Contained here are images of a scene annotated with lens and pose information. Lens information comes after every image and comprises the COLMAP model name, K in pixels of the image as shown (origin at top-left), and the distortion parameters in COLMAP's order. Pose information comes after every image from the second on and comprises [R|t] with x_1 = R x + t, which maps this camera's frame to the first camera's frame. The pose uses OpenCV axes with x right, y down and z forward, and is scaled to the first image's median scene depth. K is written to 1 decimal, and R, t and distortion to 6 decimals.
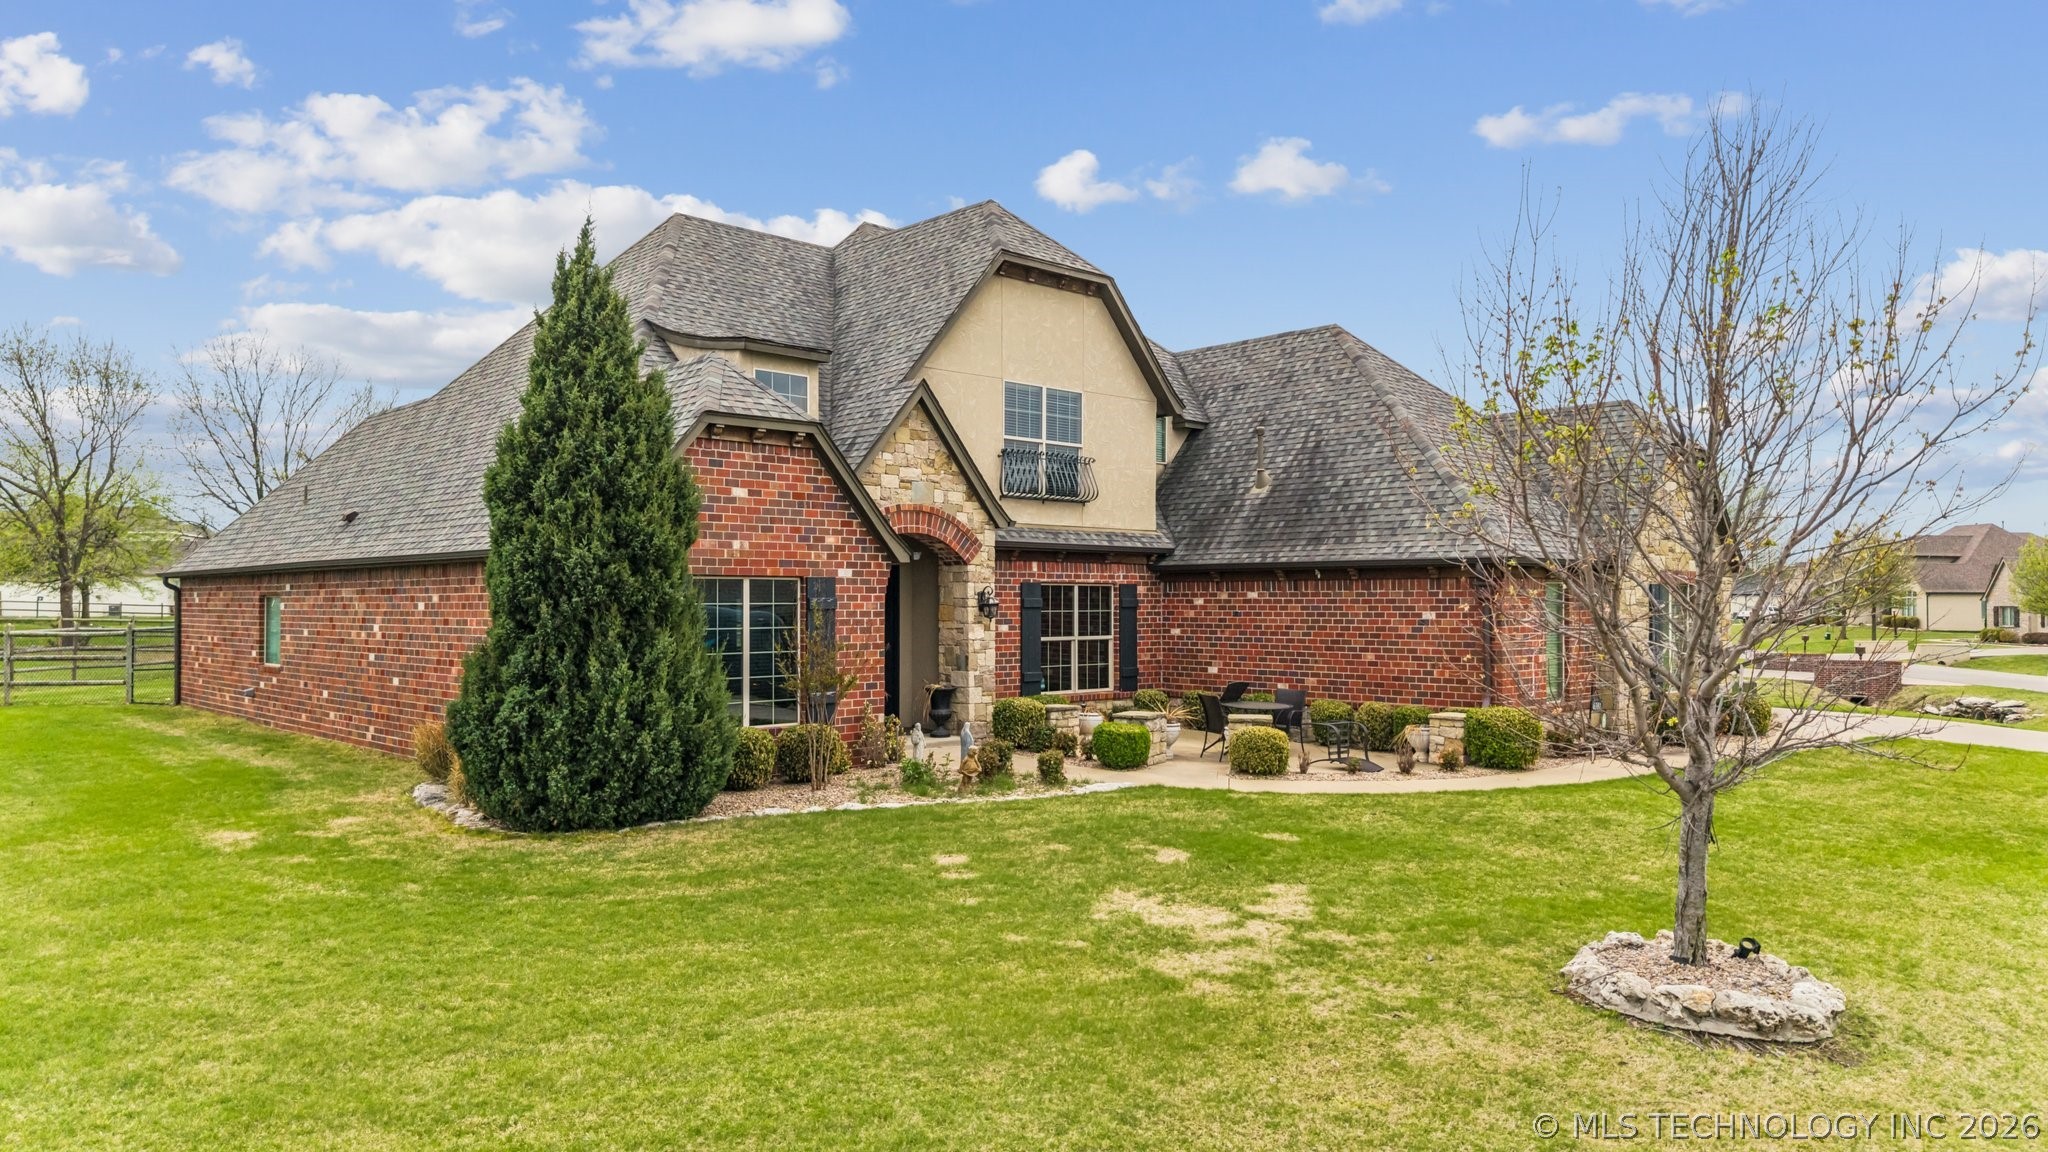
lens RADIAL K [[1352.7, 0, 1027.1], [0, 1352.7, 587.3], [0, 0, 1]] dist [0.048493, 0.001745]
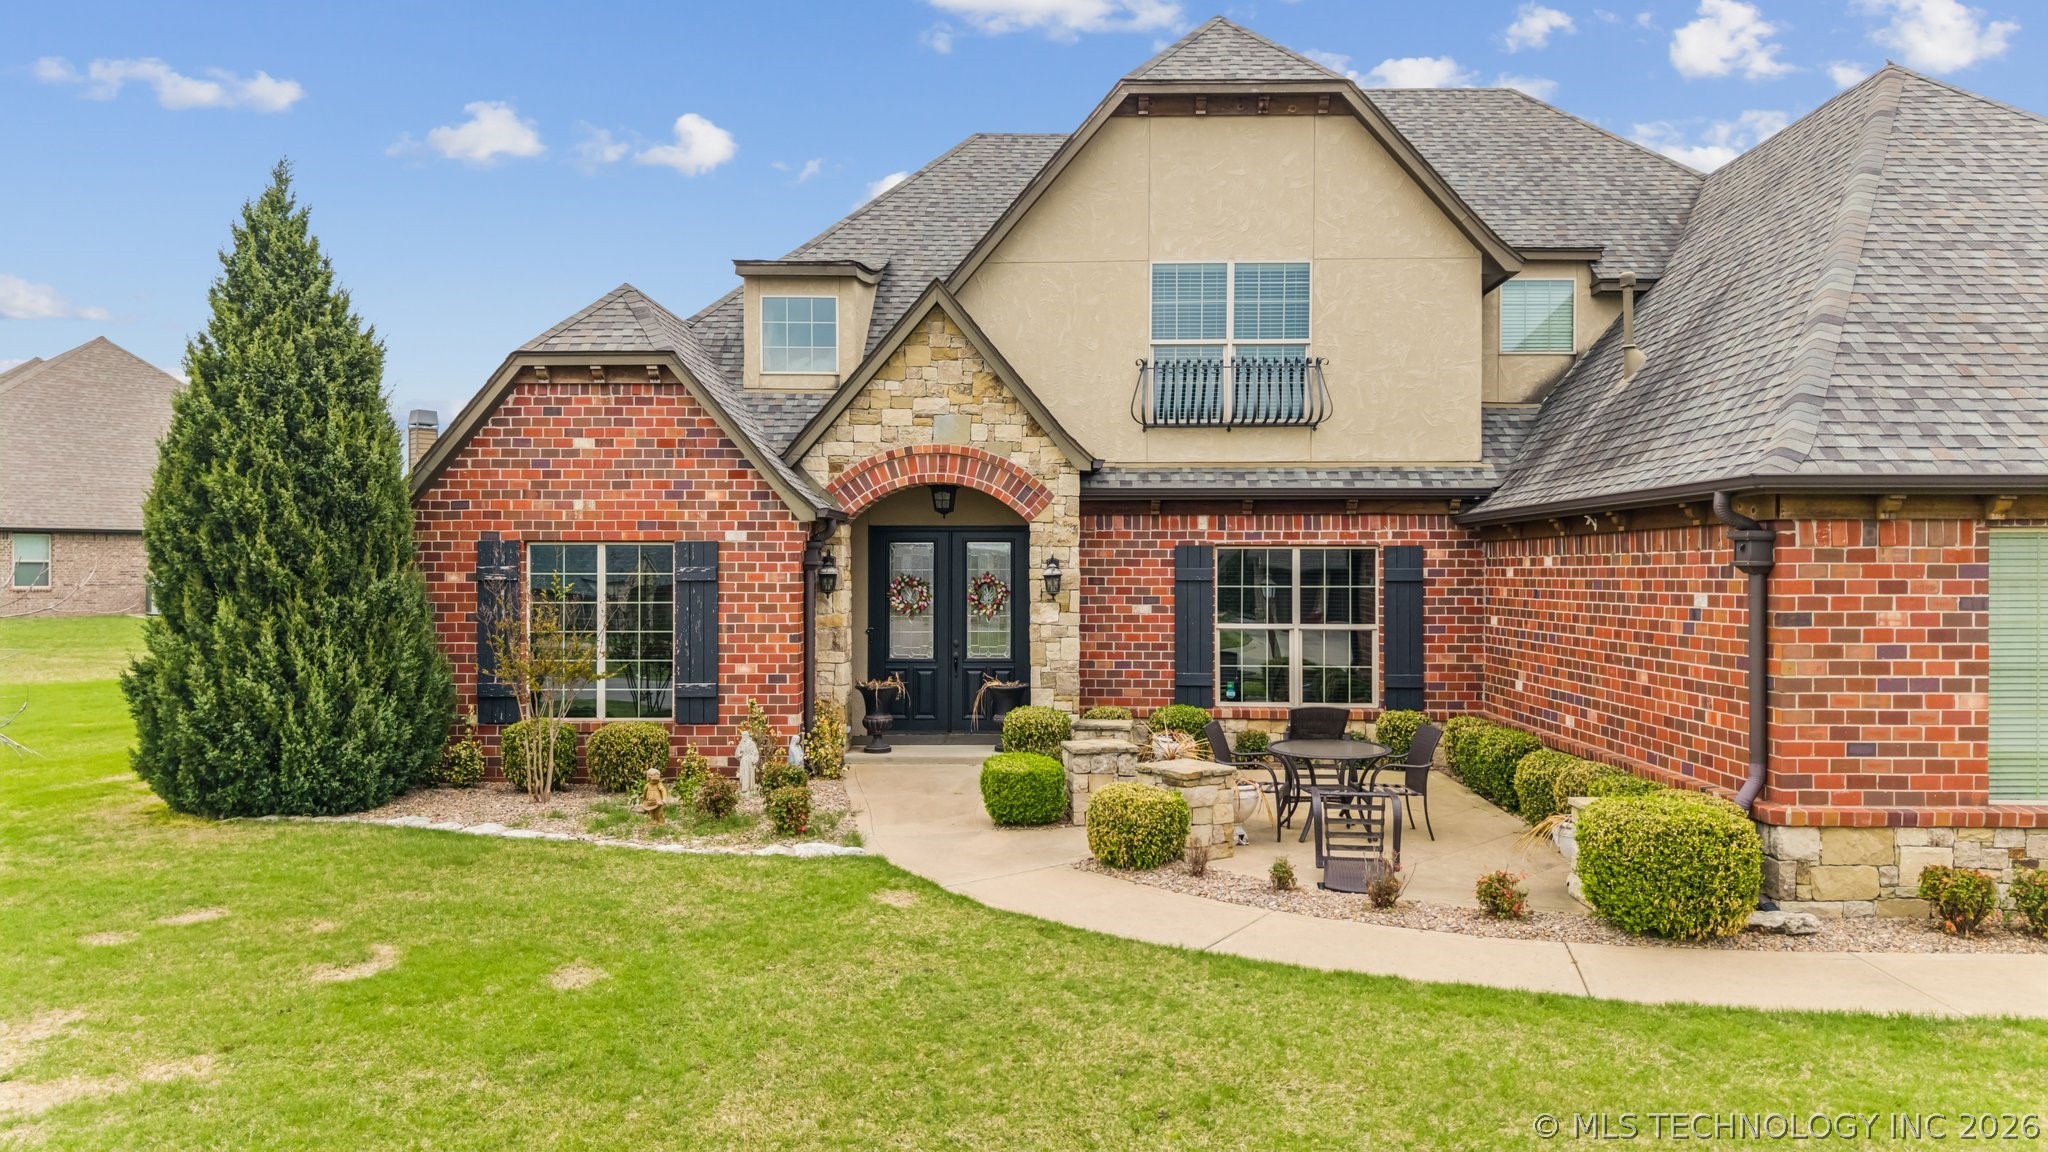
lens RADIAL K [[1367.9, 0, 1024.0], [0, 1367.9, 576.0], [0, 0, 1]] dist [0.091897, -0.105373]
pose [[0.711593, 0.003163, -0.702585, 0.484035], [0.005816, 0.999929, 0.010392, 0.004884], [0.702568, -0.011481, 0.711524, 0.469961]]
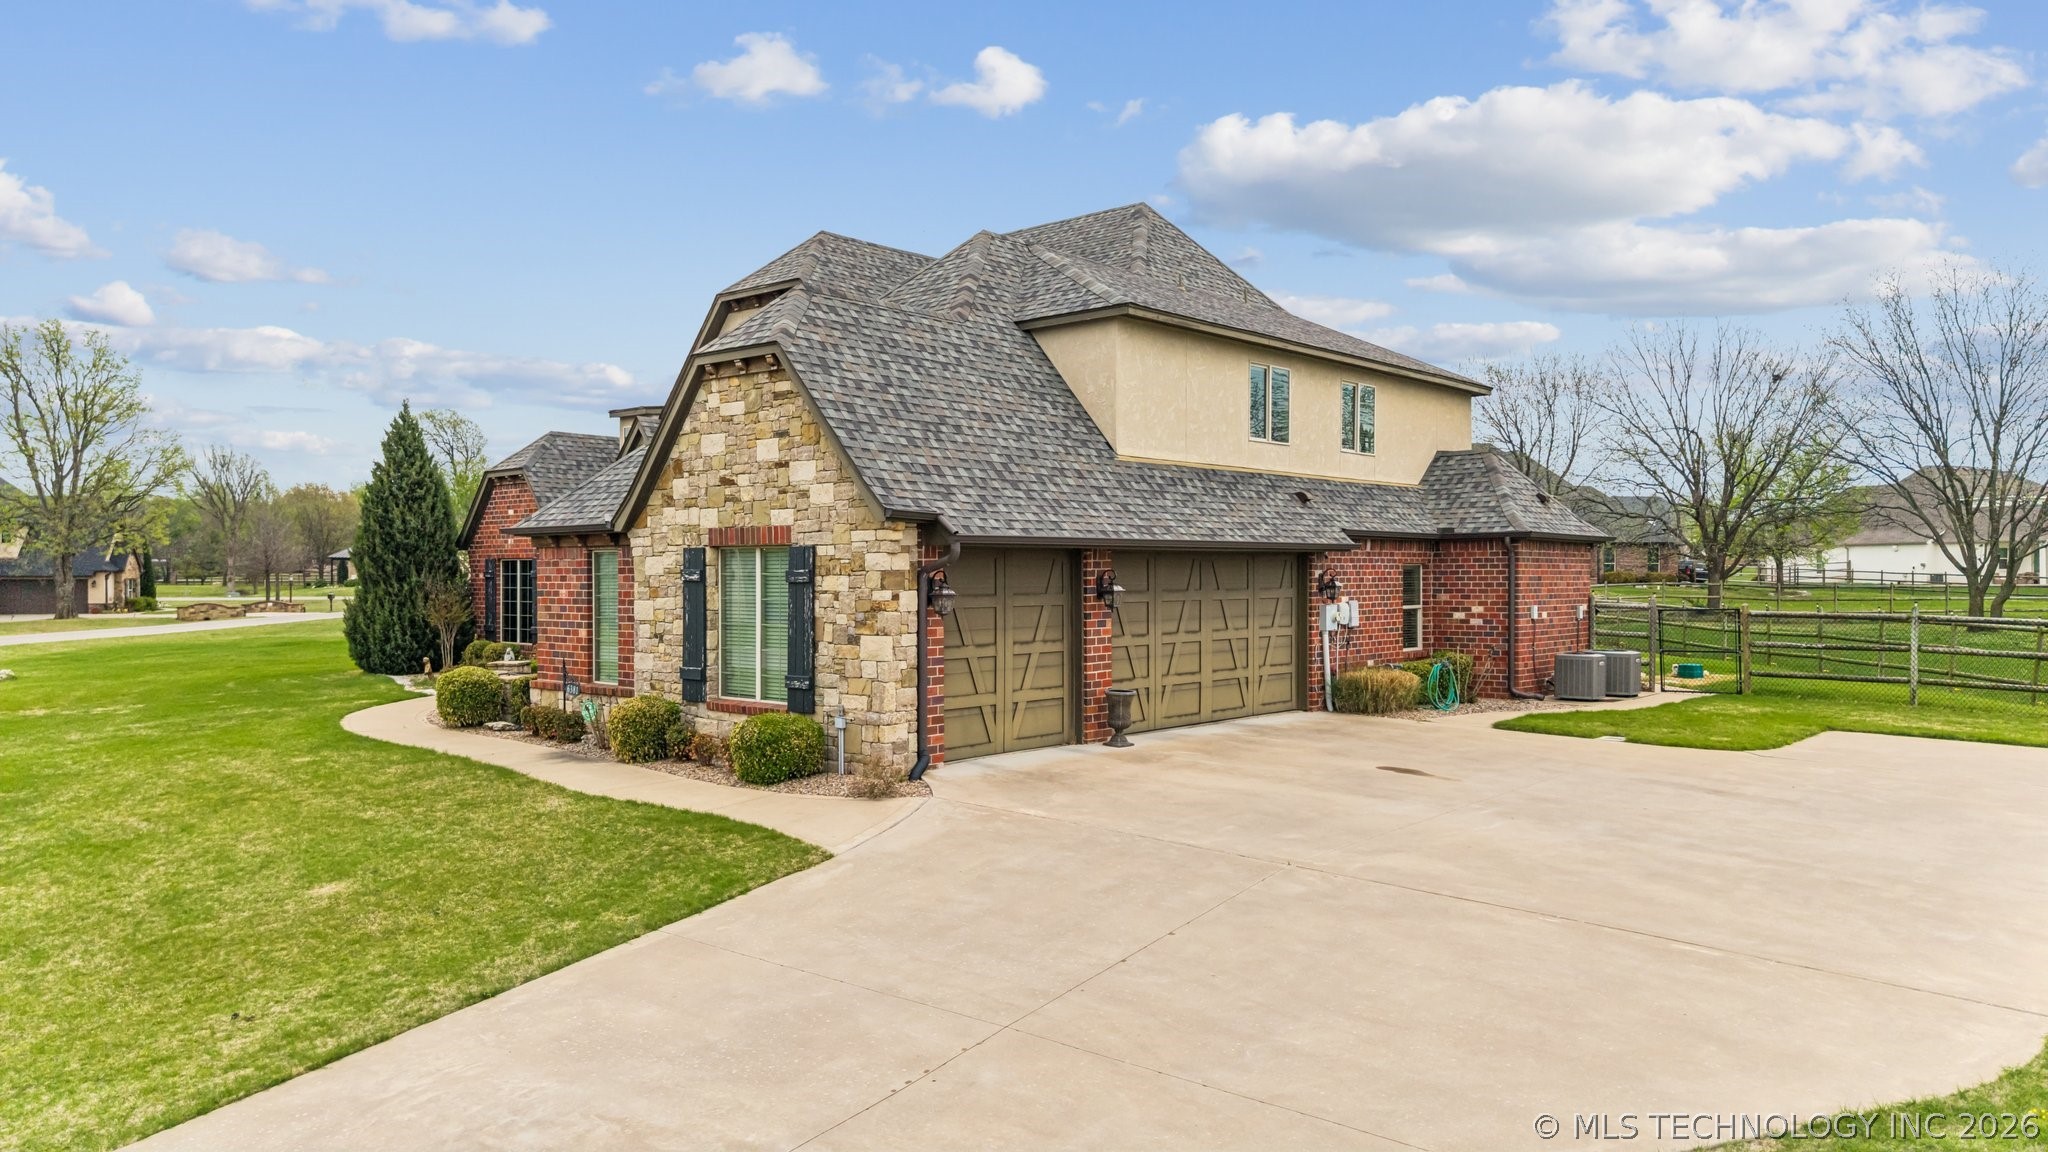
lens RADIAL K [[1364.2, 0, 1024.0], [0, 1364.2, 576.0], [0, 0, 1]] dist [0.160481, -0.462188]
pose [[0.086801, 0.003032, -0.996221, 1.363871], [0.013619, 0.999898, 0.004230, 0.013688], [0.996133, -0.013935, 0.086751, 1.238697]]
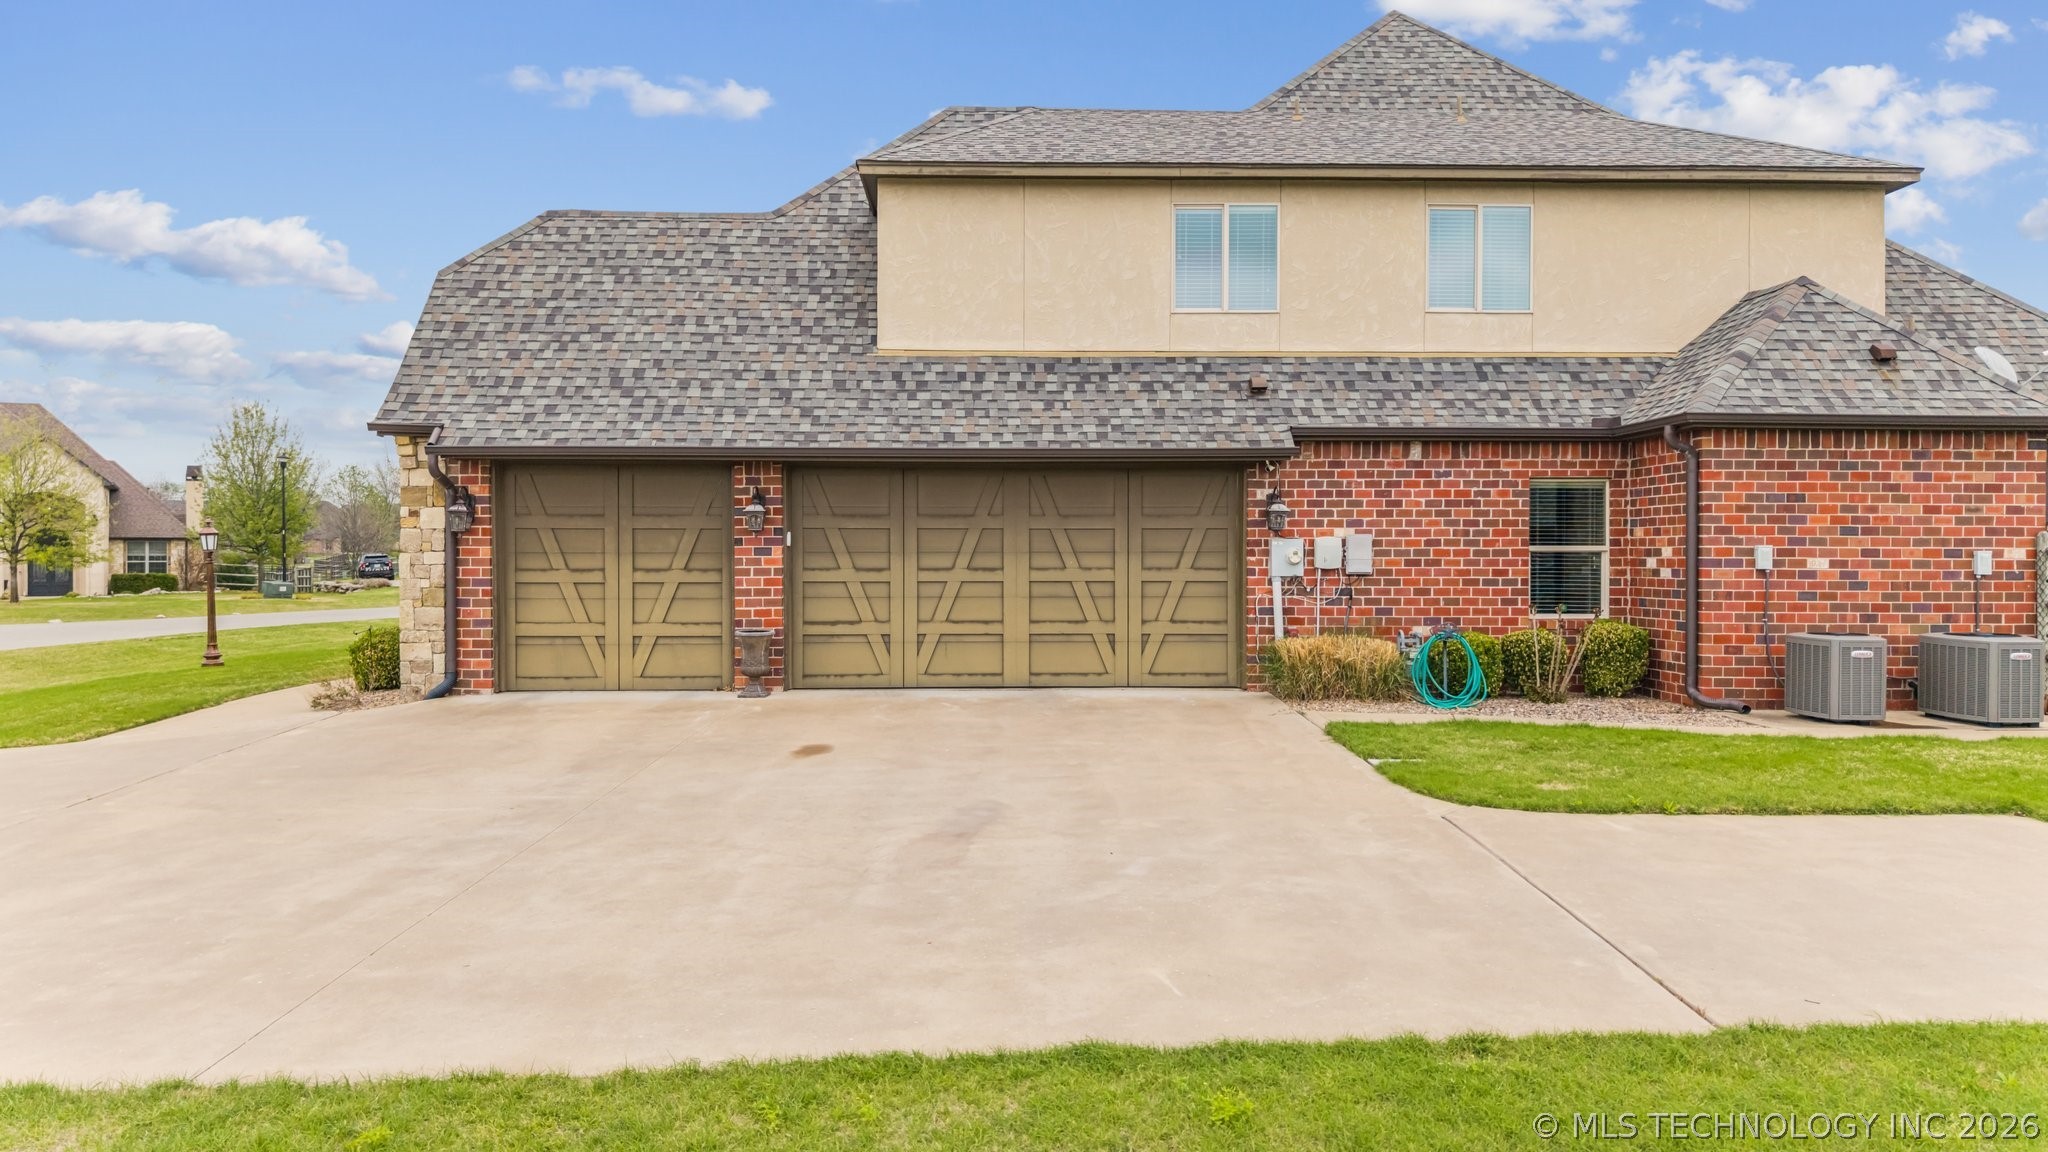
lens RADIAL K [[1364.2, 0, 1024.0], [0, 1364.2, 576.0], [0, 0, 1]] dist [0.160481, -0.462188]
pose [[-0.668664, 0.014175, -0.743430, 0.954170], [0.008253, 0.999898, 0.011642, 0.054234], [0.743519, 0.001649, -0.668713, 1.961606]]
